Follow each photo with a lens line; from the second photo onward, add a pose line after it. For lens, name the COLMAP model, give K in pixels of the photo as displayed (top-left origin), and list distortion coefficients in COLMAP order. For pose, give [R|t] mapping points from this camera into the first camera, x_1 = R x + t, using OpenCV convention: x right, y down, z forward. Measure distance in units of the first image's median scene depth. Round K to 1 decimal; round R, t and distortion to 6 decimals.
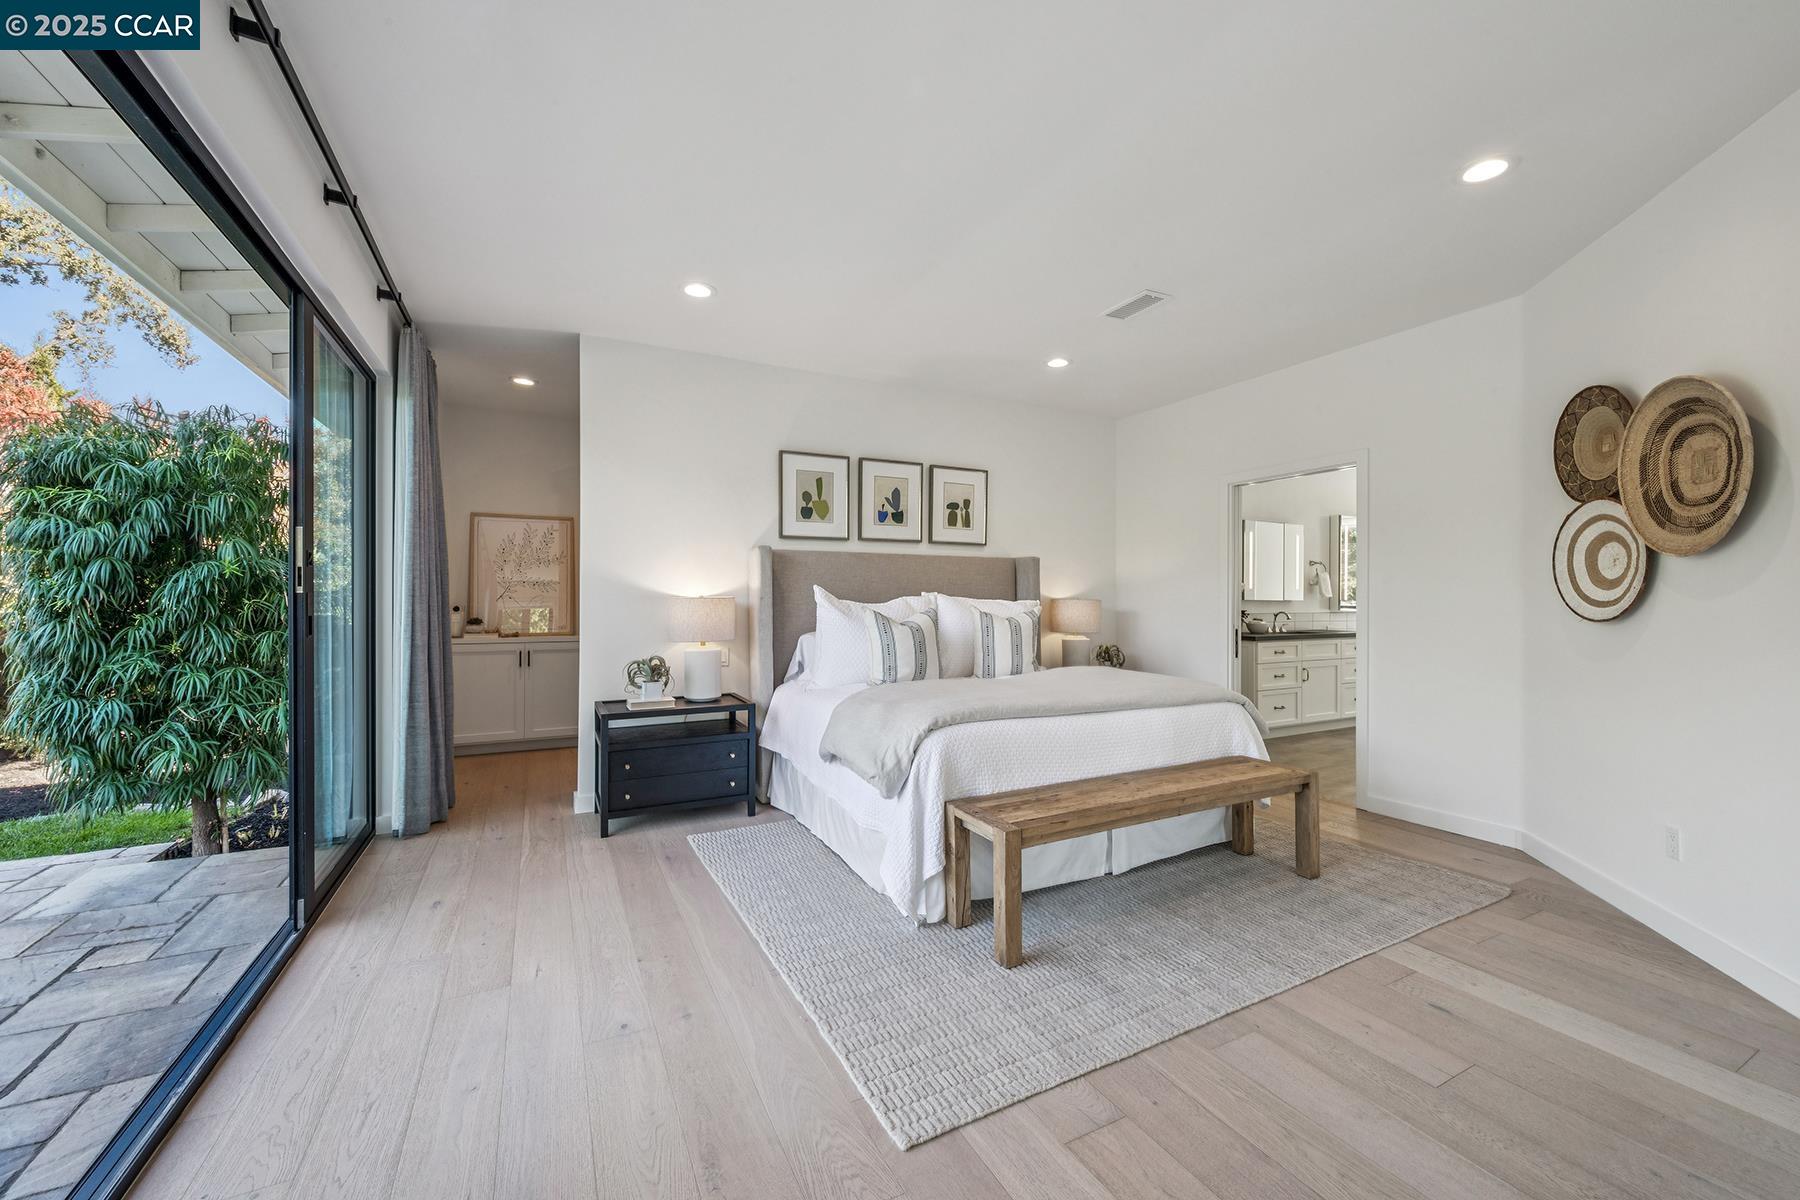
lens RADIAL K [[710.7, 0, 900.0], [0, 710.7, 600.0], [0, 0, 1]] dist [0.000872, 0.000028]
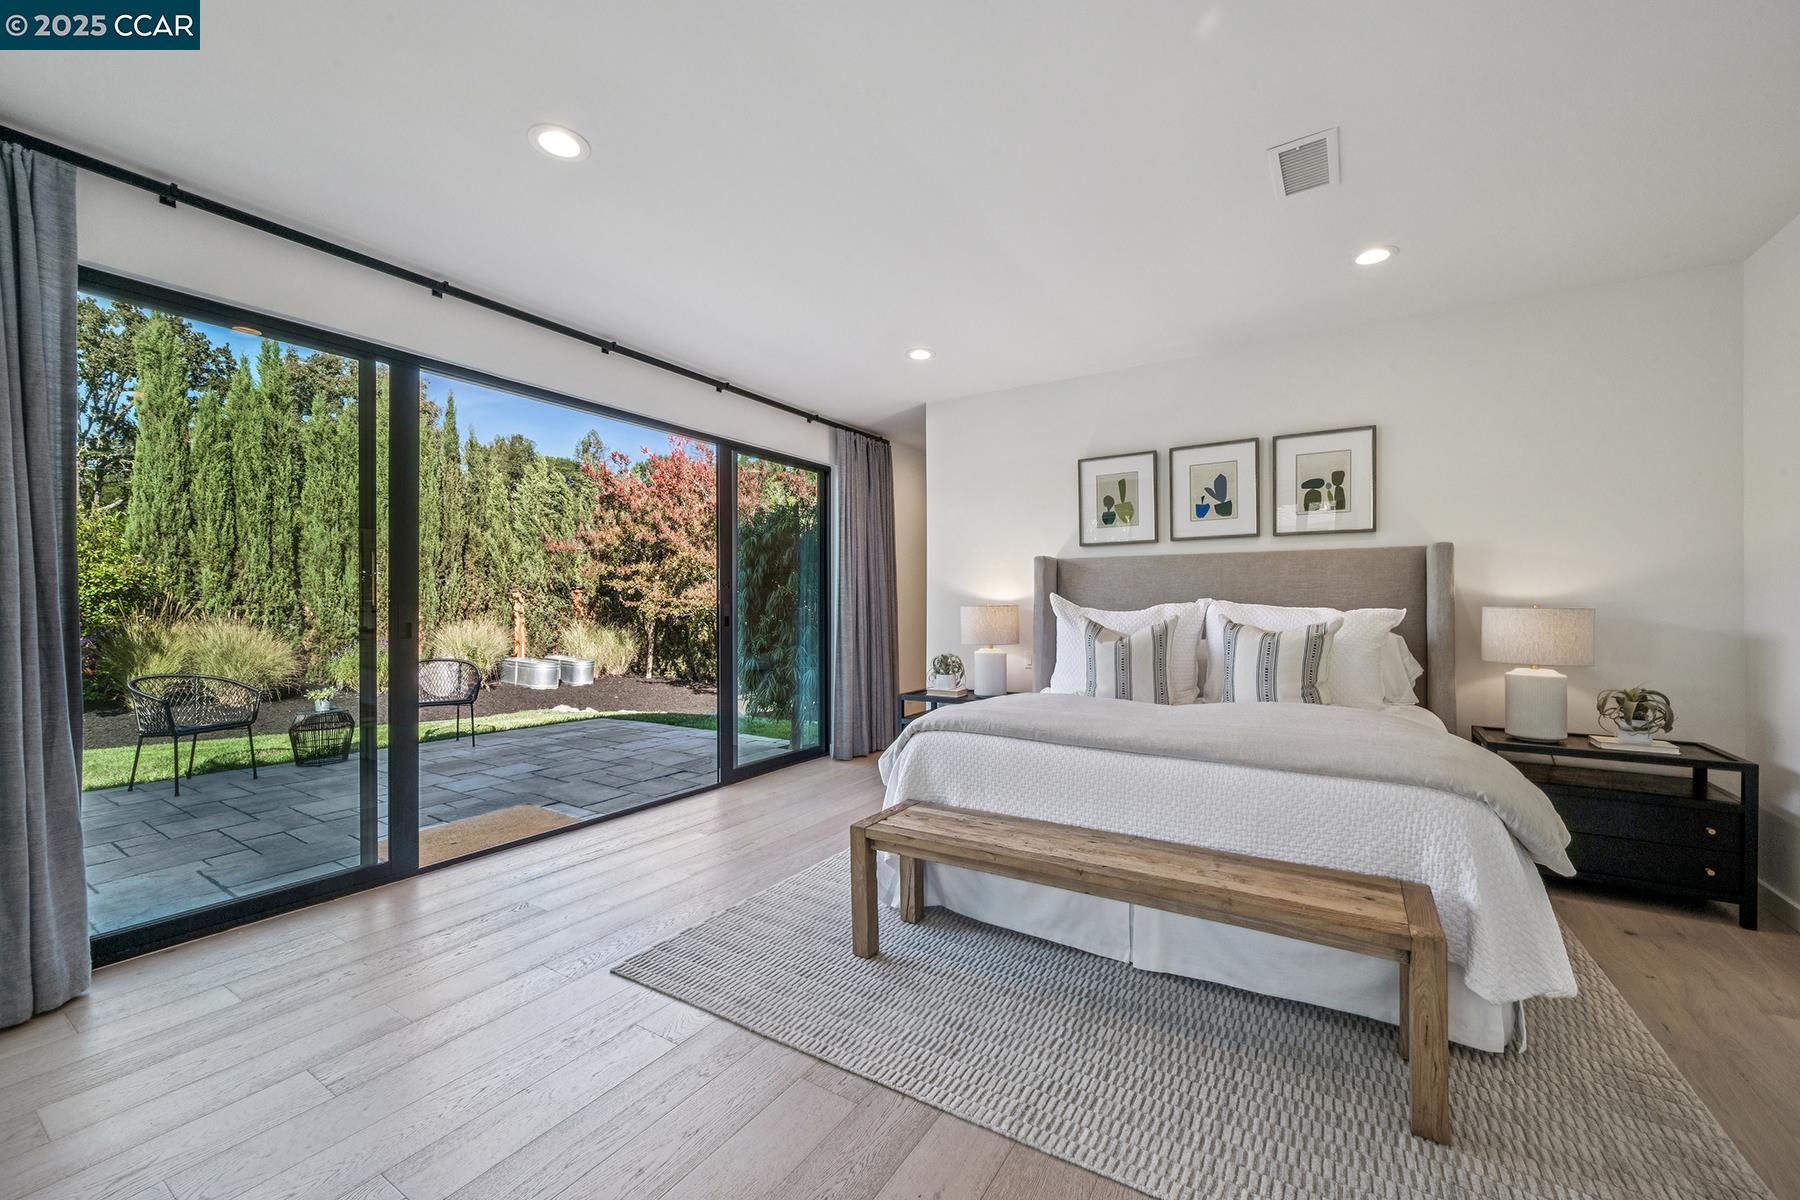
lens RADIAL K [[705.4, 0, 899.9], [0, 705.4, 605.1], [0, 0, 1]] dist [0.000368, 0.000034]
pose [[0.502515, -0.002418, -0.864565, 0.570821], [-0.000803, 0.999994, -0.003263, -0.000246], [0.864568, 0.002334, 0.502510, 0.274768]]
